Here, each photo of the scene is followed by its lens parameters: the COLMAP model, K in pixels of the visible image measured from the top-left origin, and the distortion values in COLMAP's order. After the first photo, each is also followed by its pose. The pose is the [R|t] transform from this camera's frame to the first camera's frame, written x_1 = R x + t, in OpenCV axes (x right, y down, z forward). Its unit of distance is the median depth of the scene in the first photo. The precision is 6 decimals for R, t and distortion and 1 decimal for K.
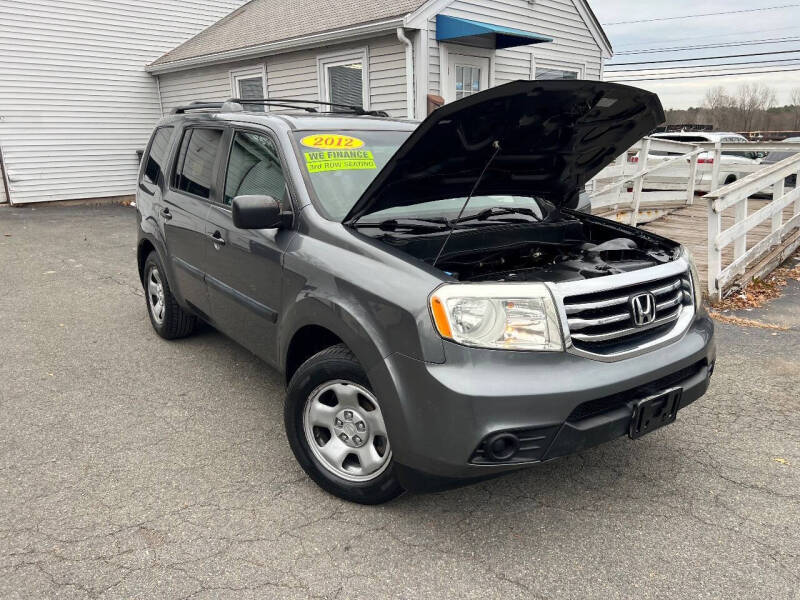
lens RADIAL K [[611.6, 0, 387.0], [0, 611.6, 309.7], [0, 0, 1]] dist [0.004637, 0.003459]
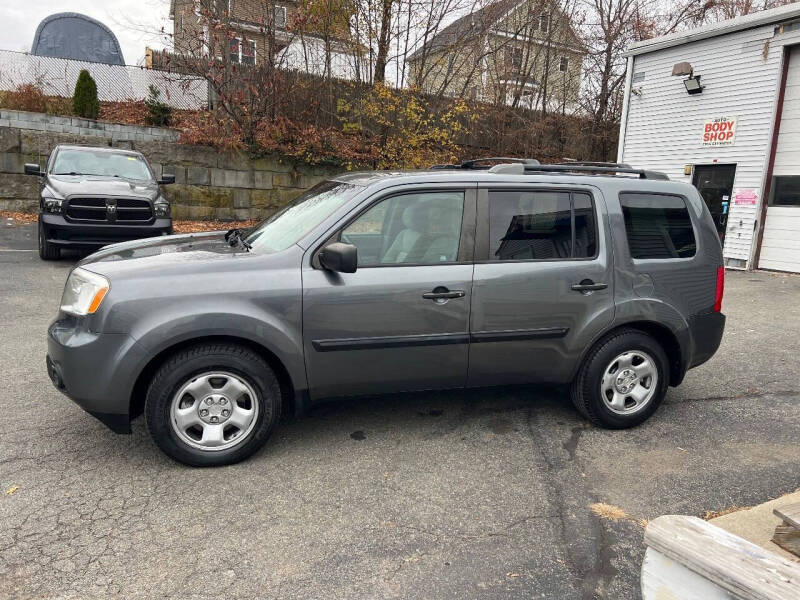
lens RADIAL K [[602.7, 0, 407.0], [0, 602.7, 309.2], [0, 0, 1]] dist [0.052454, -0.055583]
pose [[-0.317696, 0.173724, -0.932142, 0.810475], [-0.305428, 0.911926, 0.274053, -0.311624], [0.897654, 0.371768, -0.236655, 1.084937]]
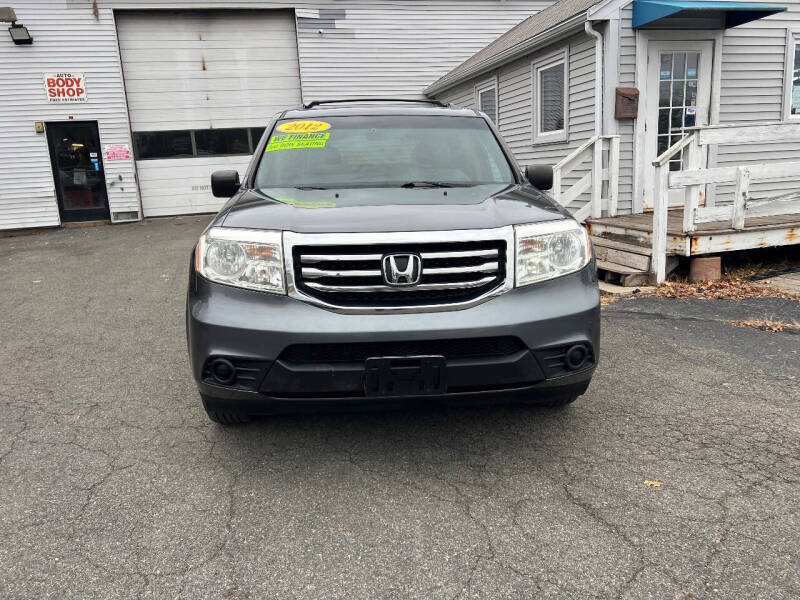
lens RADIAL K [[601.0, 0, 400.0], [0, 601.0, 300.0], [0, 0, 1]] dist [0.051974, -0.055540]
pose [[0.845924, 0.090105, -0.525637, 0.462023], [-0.112863, 0.993546, -0.011319, 0.029896], [0.521225, 0.068900, 0.850634, 0.089782]]
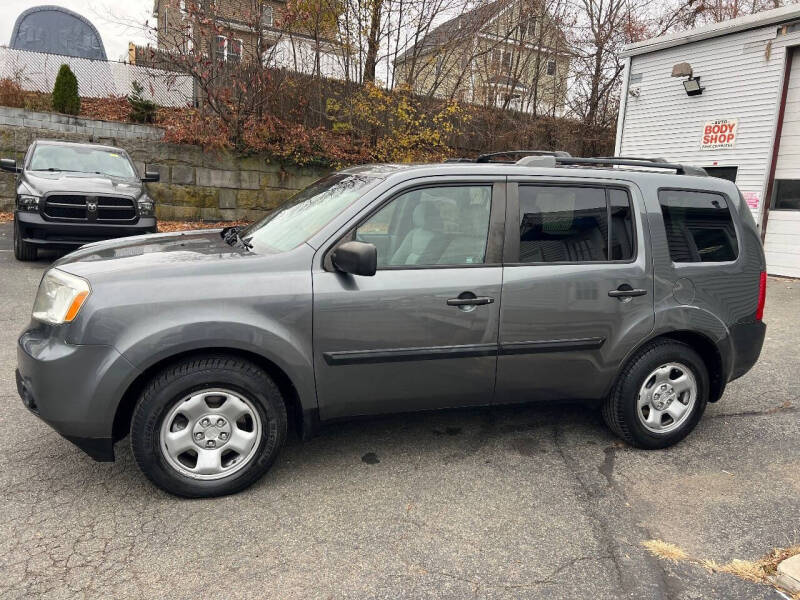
lens RADIAL K [[601.3, 0, 404.0], [0, 601.3, 307.5], [0, 0, 1]] dist [0.054597, -0.058888]
pose [[-0.296138, 0.165135, -0.940762, 0.743927], [-0.315183, 0.912876, 0.259455, -0.280090], [0.901644, 0.373347, -0.218290, 1.024858]]
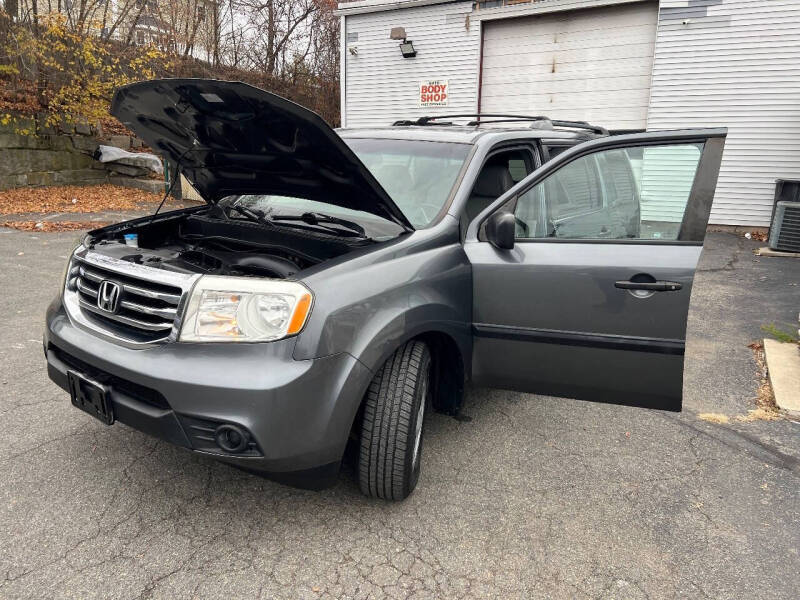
lens RADIAL K [[601.0, 0, 400.0], [0, 601.0, 300.0], [0, 0, 1]] dist [0.051974, -0.055540]
pose [[0.272771, 0.227327, -0.934836, 0.753060], [-0.289918, 0.945937, 0.145432, -0.142557], [0.917357, 0.231356, 0.323931, 0.559454]]
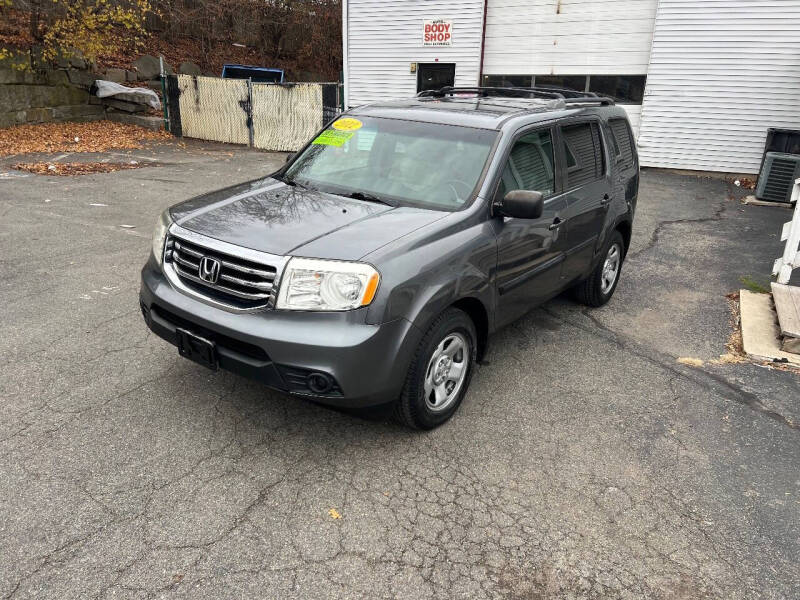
lens RADIAL K [[601.3, 0, 404.0], [0, 601.3, 307.5], [0, 0, 1]] dist [0.054597, -0.058888]
pose [[0.292850, 0.341836, -0.892965, 0.841415], [-0.297607, 0.920107, 0.254625, -0.184442], [0.908663, 0.191186, 0.371186, 0.456929]]
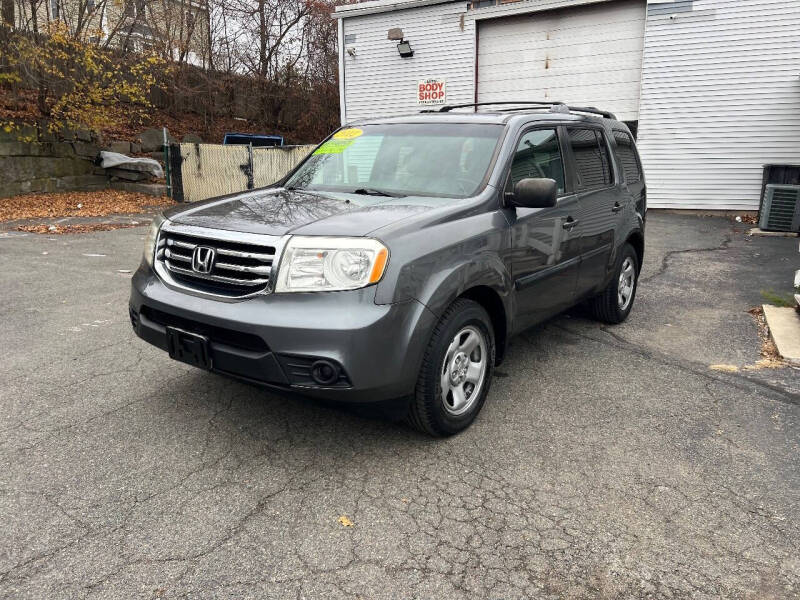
lens RADIAL K [[601.8, 0, 403.8], [0, 601.8, 297.8], [0, 0, 1]] dist [0.050361, -0.052736]
pose [[0.300151, 0.211019, -0.930258, 0.812383], [-0.263375, 0.955648, 0.131799, -0.092776], [0.916811, 0.205447, 0.342416, 0.484227]]
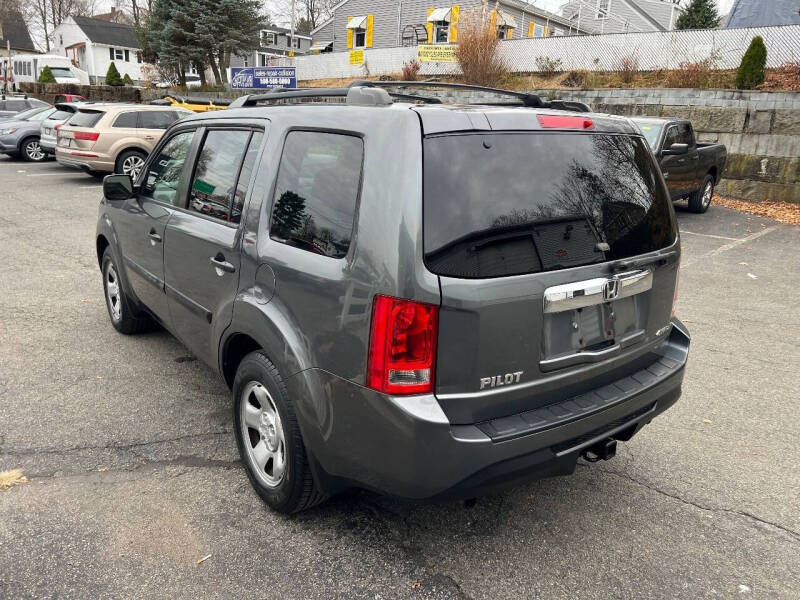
lens RADIAL K [[599.4, 0, 409.7], [0, 599.4, 308.2], [0, 0, 1]] dist [0.051799, -0.056996]
pose [[-0.999080, -0.041548, -0.010595, -0.186053], [-0.040744, 0.842947, 0.536451, -0.465925], [-0.013357, 0.536390, -0.843865, 1.592720]]
